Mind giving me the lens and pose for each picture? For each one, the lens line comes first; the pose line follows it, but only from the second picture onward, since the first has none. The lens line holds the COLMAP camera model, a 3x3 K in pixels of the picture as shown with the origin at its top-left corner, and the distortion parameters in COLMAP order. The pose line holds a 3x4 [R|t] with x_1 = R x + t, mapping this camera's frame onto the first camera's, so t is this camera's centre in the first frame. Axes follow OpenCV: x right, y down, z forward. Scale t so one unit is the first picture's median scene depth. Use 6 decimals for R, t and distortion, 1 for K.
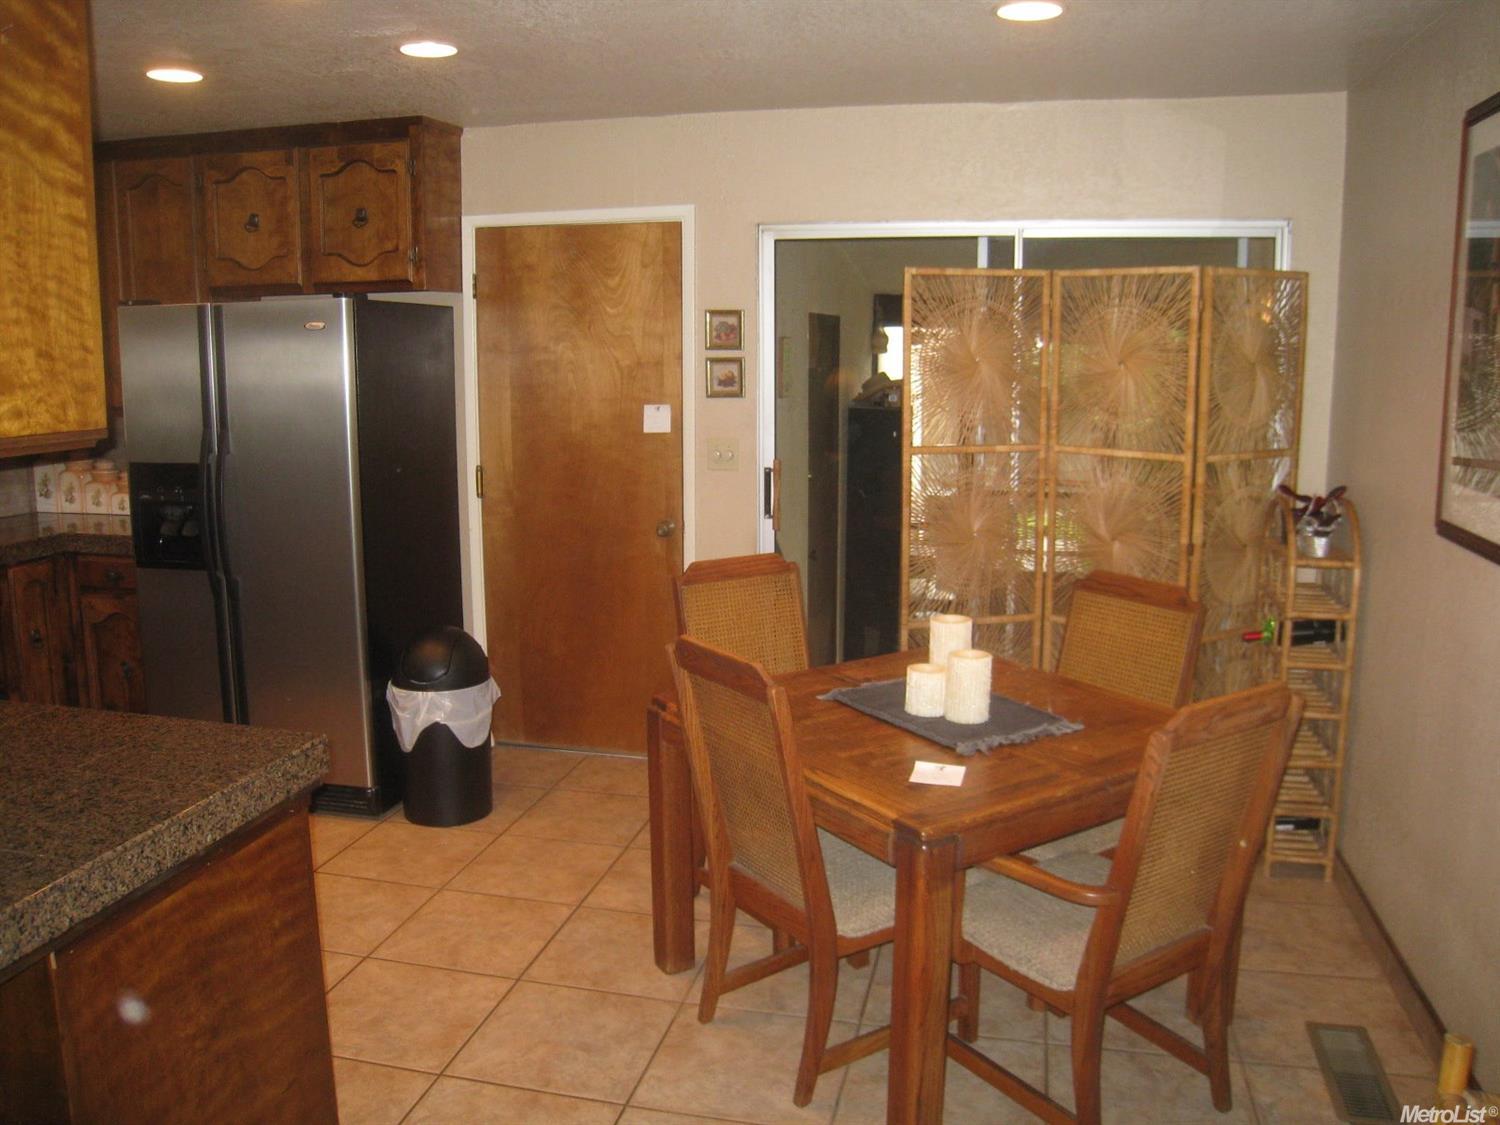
lens RADIAL K [[1242.0, 0, 748.2], [0, 1242.0, 561.8], [0, 0, 1]] dist [-0.160083, 0.087563]
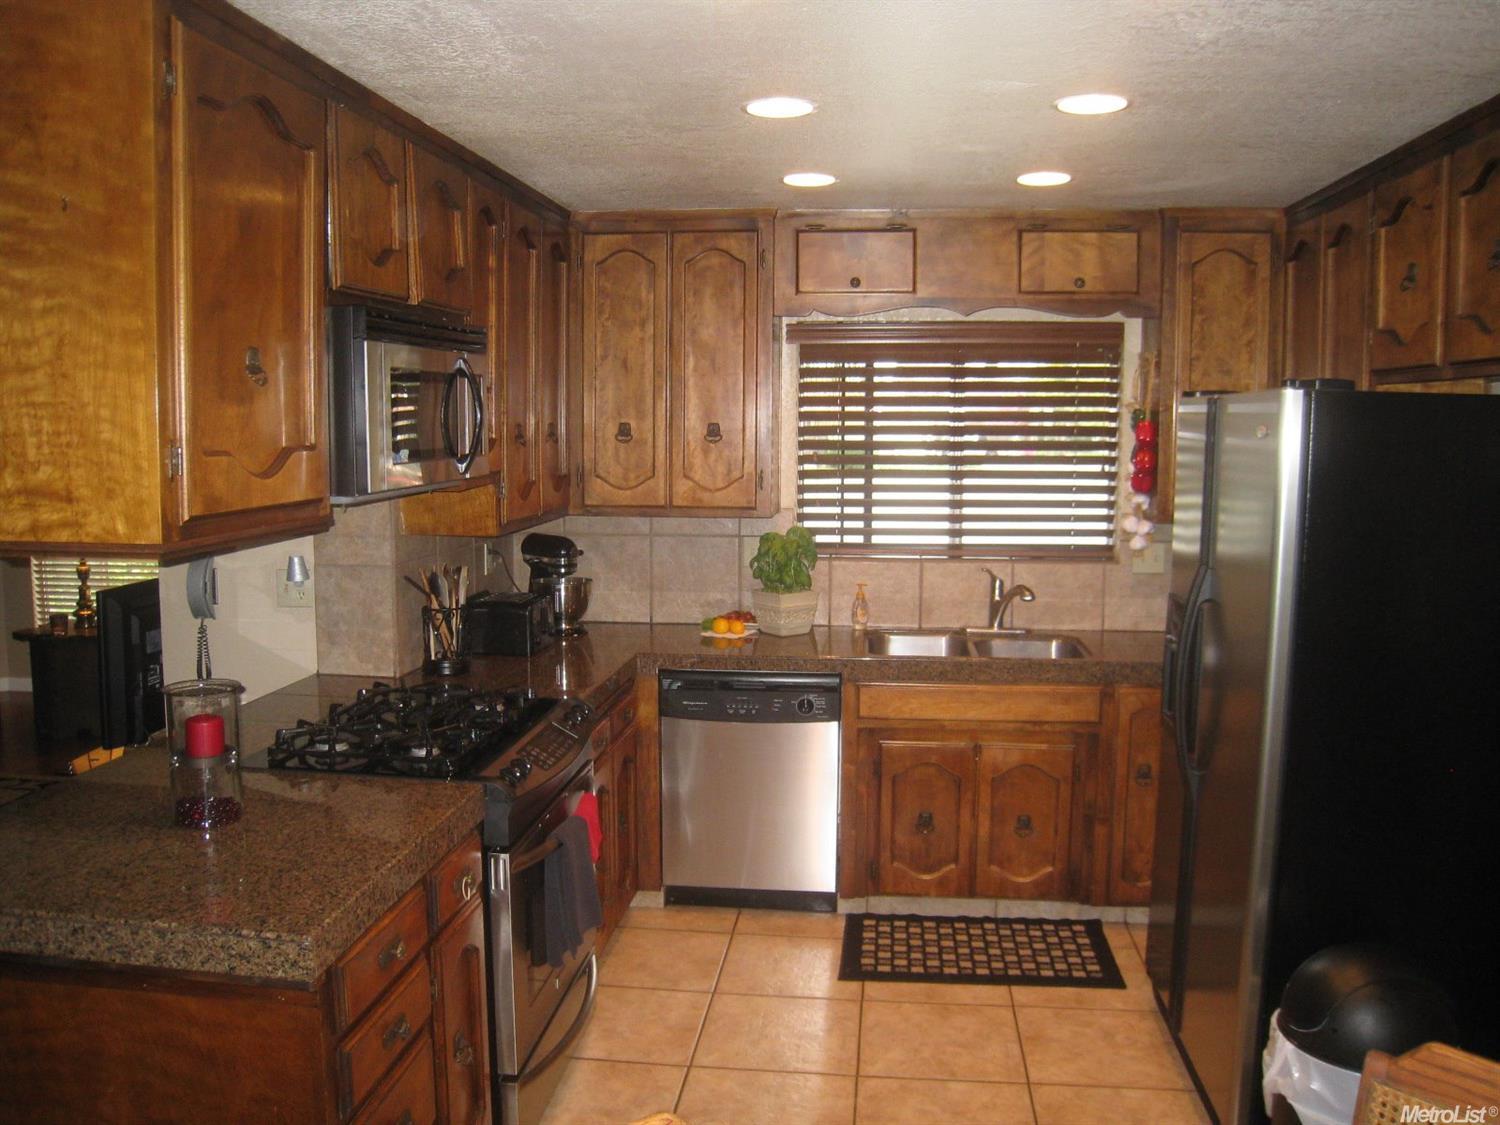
lens RADIAL K [[1242.0, 0, 753.6], [0, 1242.0, 568.3], [0, 0, 1]] dist [-0.160083, 0.087563]
pose [[0.109552, 0.117078, -0.987062, 0.538443], [-0.175380, 0.979736, 0.096744, -0.273643], [0.978387, 0.162512, 0.127865, 1.320892]]
